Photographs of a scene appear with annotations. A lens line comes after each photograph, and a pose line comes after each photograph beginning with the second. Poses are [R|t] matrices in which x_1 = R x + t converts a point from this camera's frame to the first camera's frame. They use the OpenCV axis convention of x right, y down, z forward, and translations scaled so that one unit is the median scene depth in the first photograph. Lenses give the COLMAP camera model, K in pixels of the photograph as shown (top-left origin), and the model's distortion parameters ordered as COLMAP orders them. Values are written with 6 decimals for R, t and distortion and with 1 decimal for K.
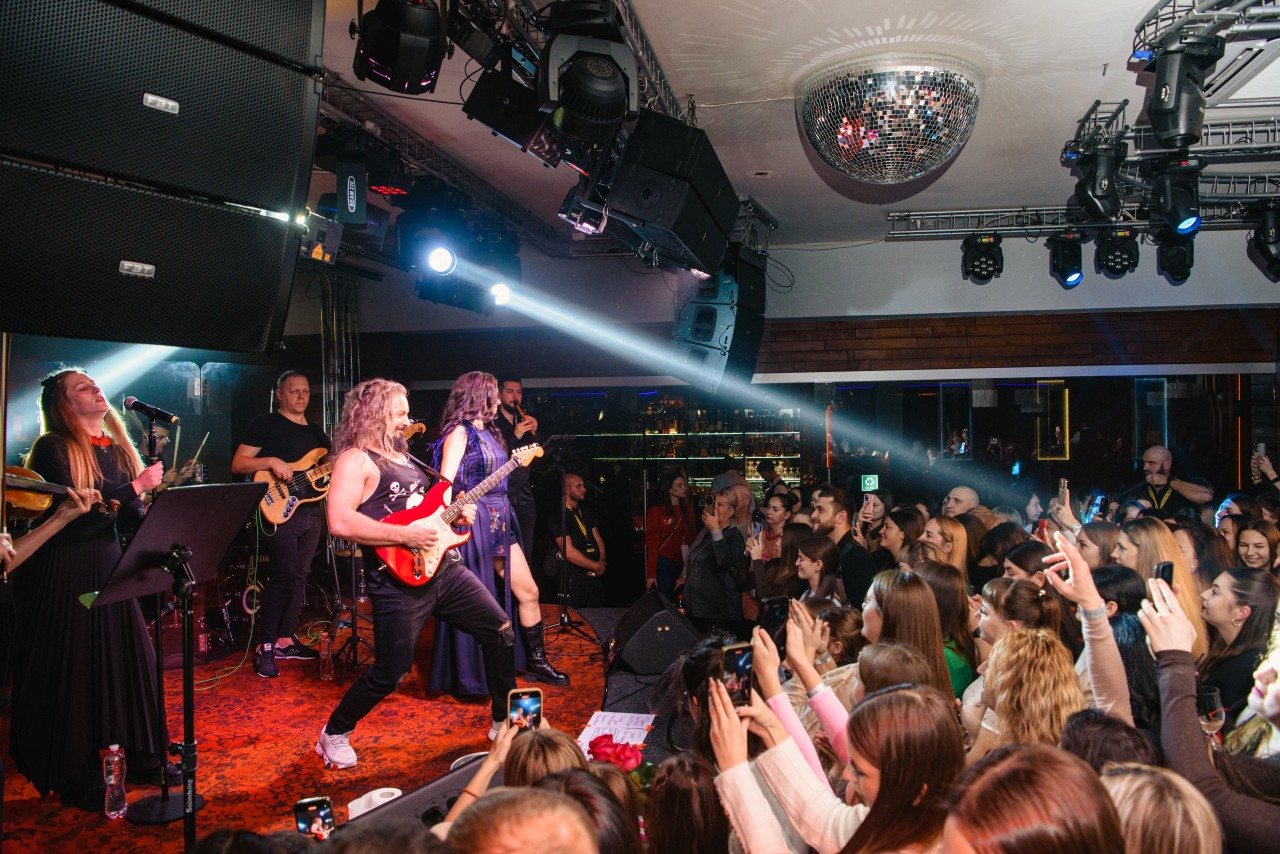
lens RADIAL K [[881.8, 0, 643.0], [0, 881.8, 421.1], [0, 0, 1]] dist [-0.074698, 0.007990]
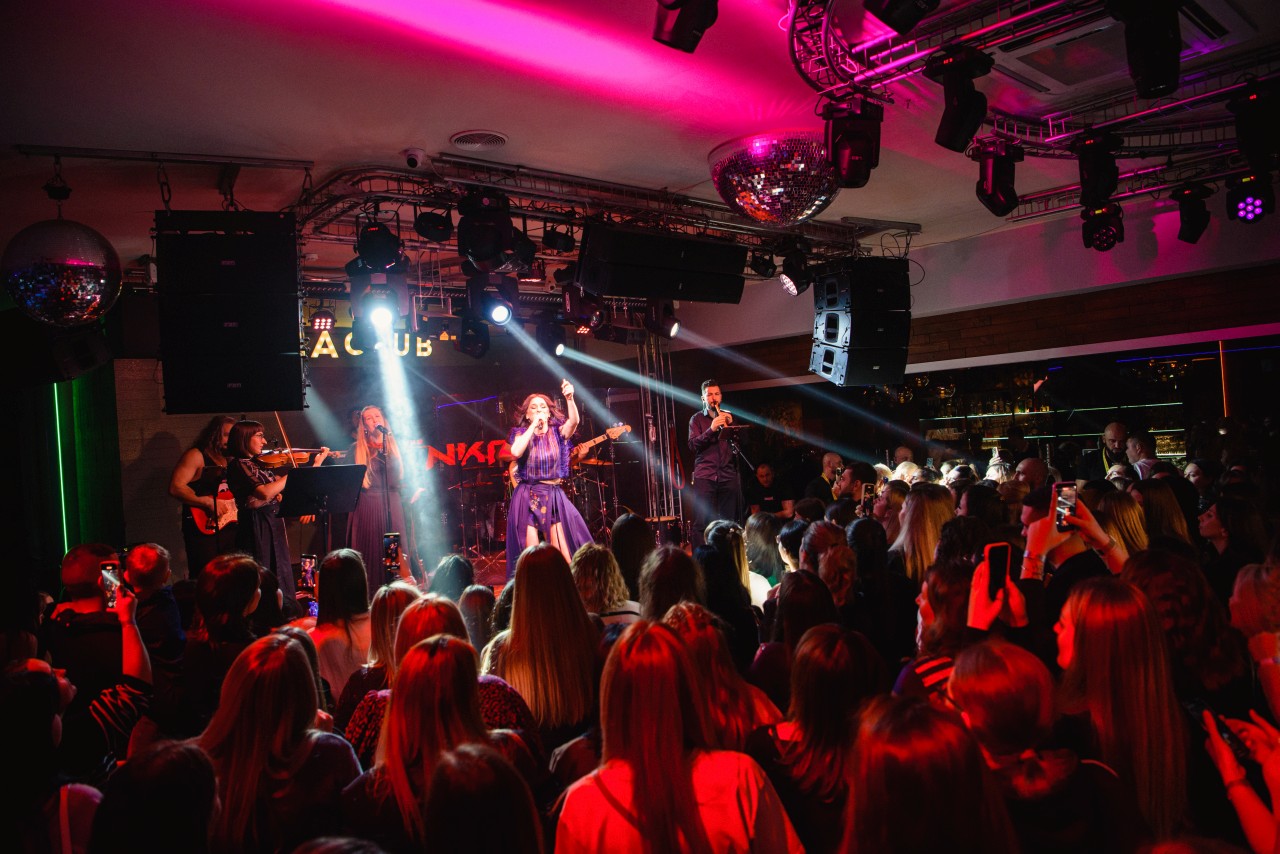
lens RADIAL K [[881.8, 0, 640.2], [0, 881.8, 422.4], [0, 0, 1]] dist [-0.074698, 0.007990]
pose [[0.813887, -0.052770, -0.578622, 0.811107], [0.061116, 0.998118, -0.005063, 0.013240], [0.577800, -0.031242, 0.815580, -0.205767]]
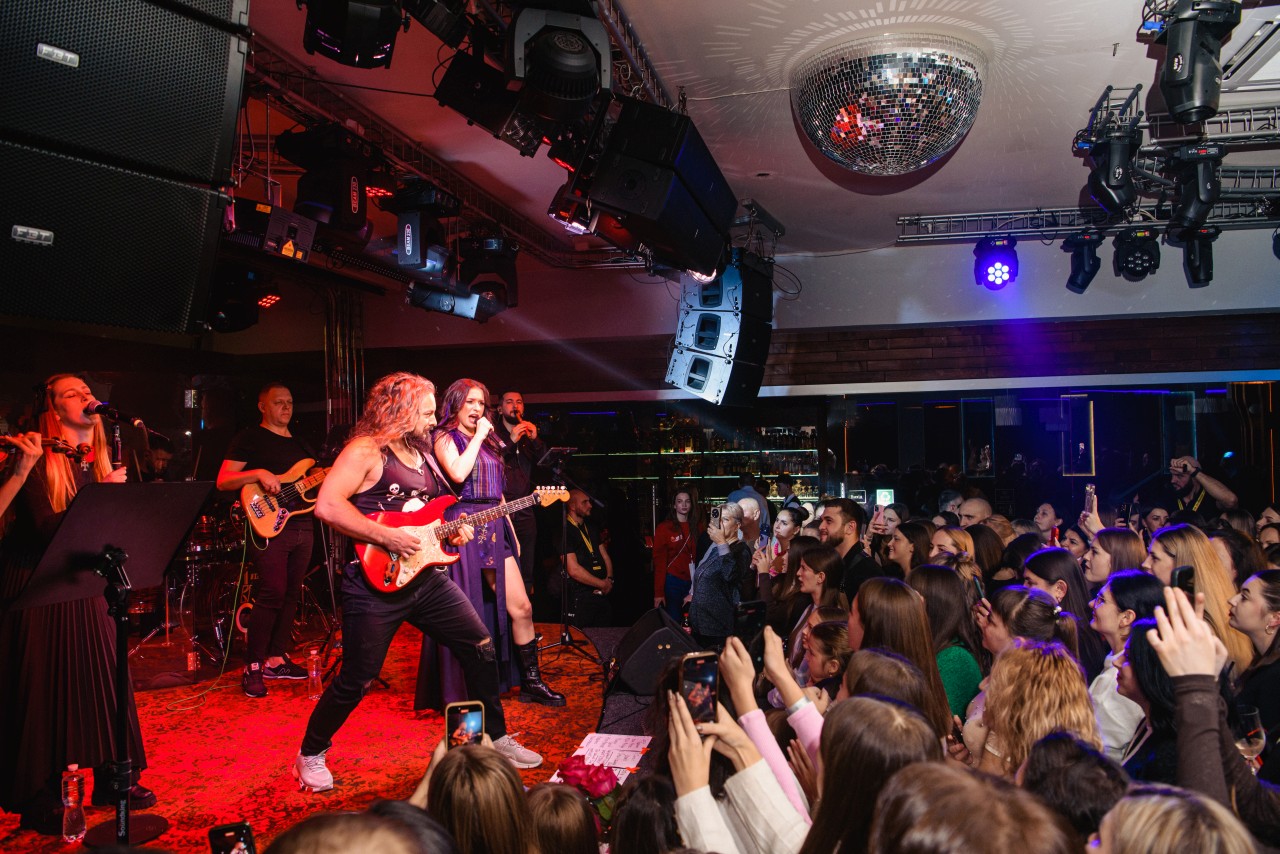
lens RADIAL K [[881.8, 0, 642.8], [0, 881.8, 417.0], [0, 0, 1]] dist [-0.074698, 0.007990]
pose [[0.999620, -0.006555, -0.026773, 0.034896], [0.005733, 0.999513, -0.030672, 0.019462], [0.026961, 0.030507, 0.999171, 0.046946]]
